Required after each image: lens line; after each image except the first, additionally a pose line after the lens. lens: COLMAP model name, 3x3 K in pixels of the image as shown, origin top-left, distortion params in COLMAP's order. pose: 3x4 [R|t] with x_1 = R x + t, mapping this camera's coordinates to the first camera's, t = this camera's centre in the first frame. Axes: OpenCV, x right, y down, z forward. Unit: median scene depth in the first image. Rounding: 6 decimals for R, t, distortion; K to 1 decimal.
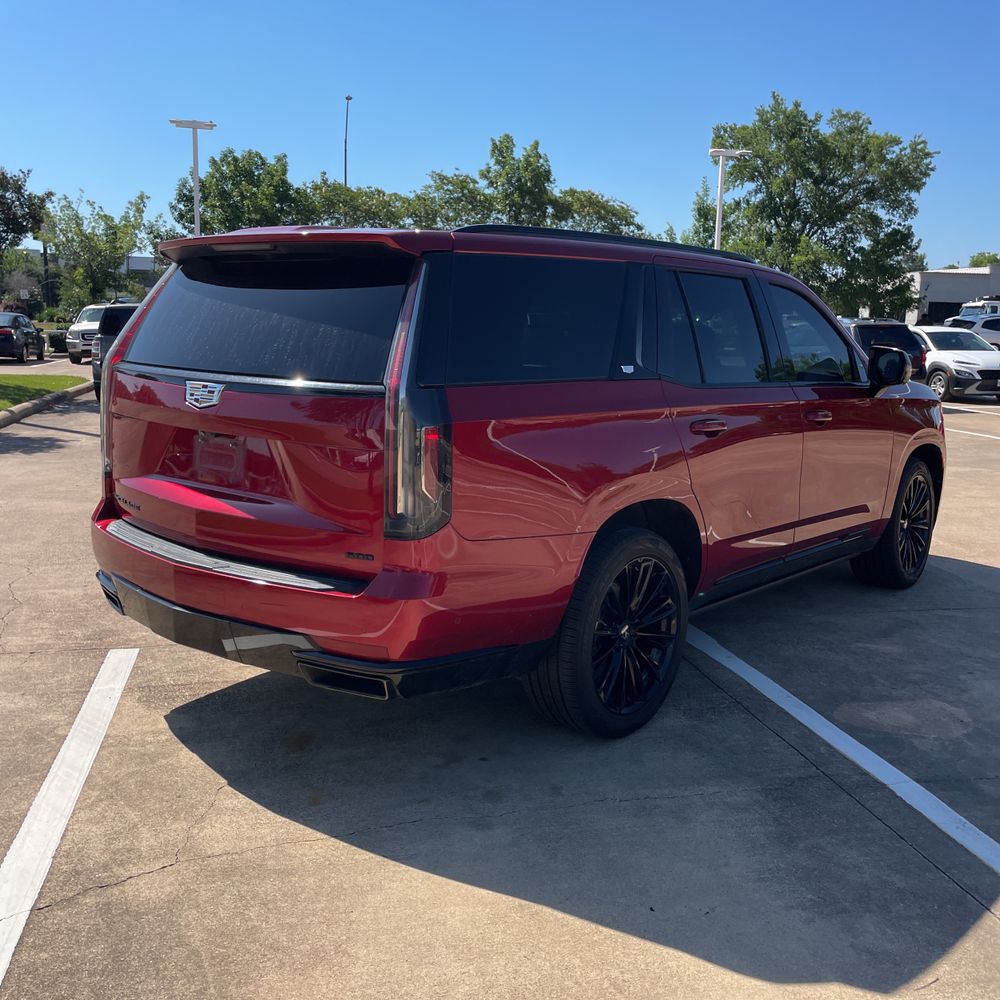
lens RADIAL K [[999.1, 0, 500.0], [0, 999.1, 500.0], [0, 0, 1]] dist [0.067010, -0.092949]
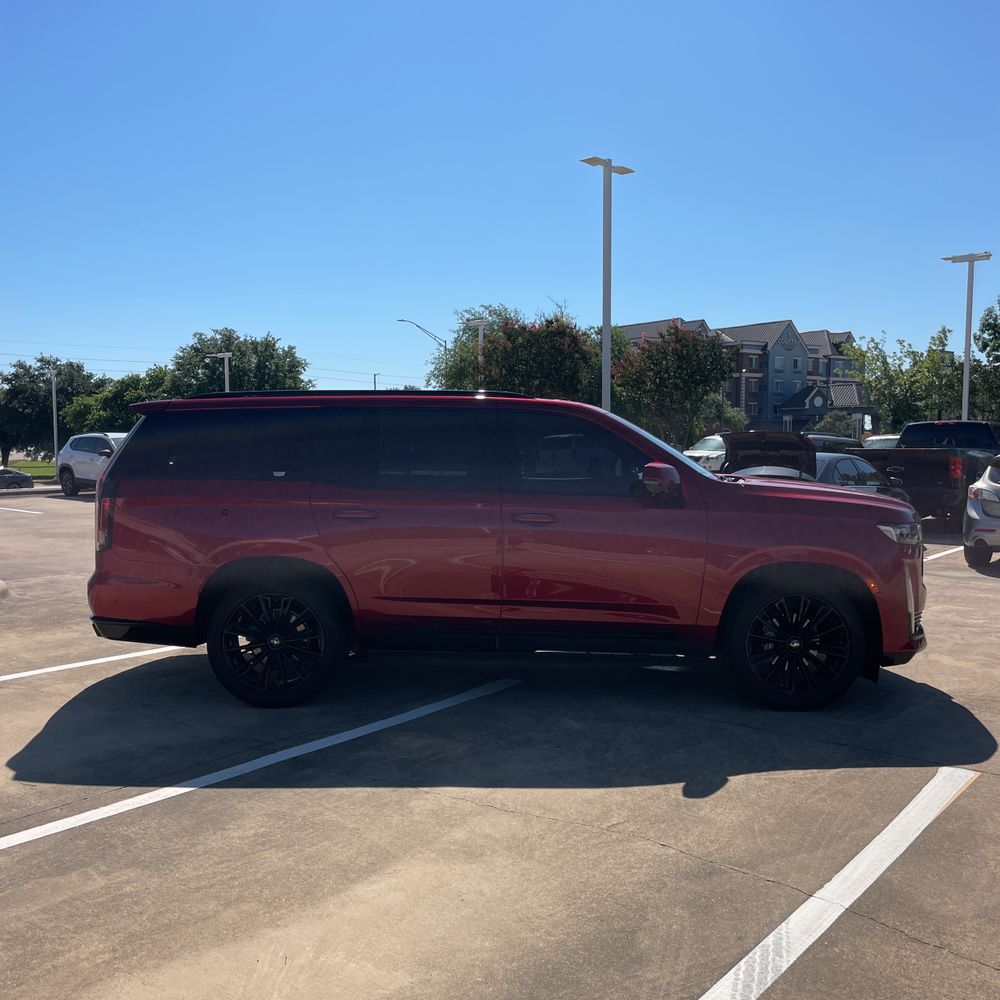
lens RADIAL K [[999.1, 0, 500.0], [0, 999.1, 500.0], [0, 0, 1]] dist [0.067010, -0.092949]
pose [[0.628739, 0.021029, -0.777332, 1.554612], [-0.119804, 0.990319, -0.070112, -0.017766], [0.768332, 0.137209, 0.625172, 0.262906]]
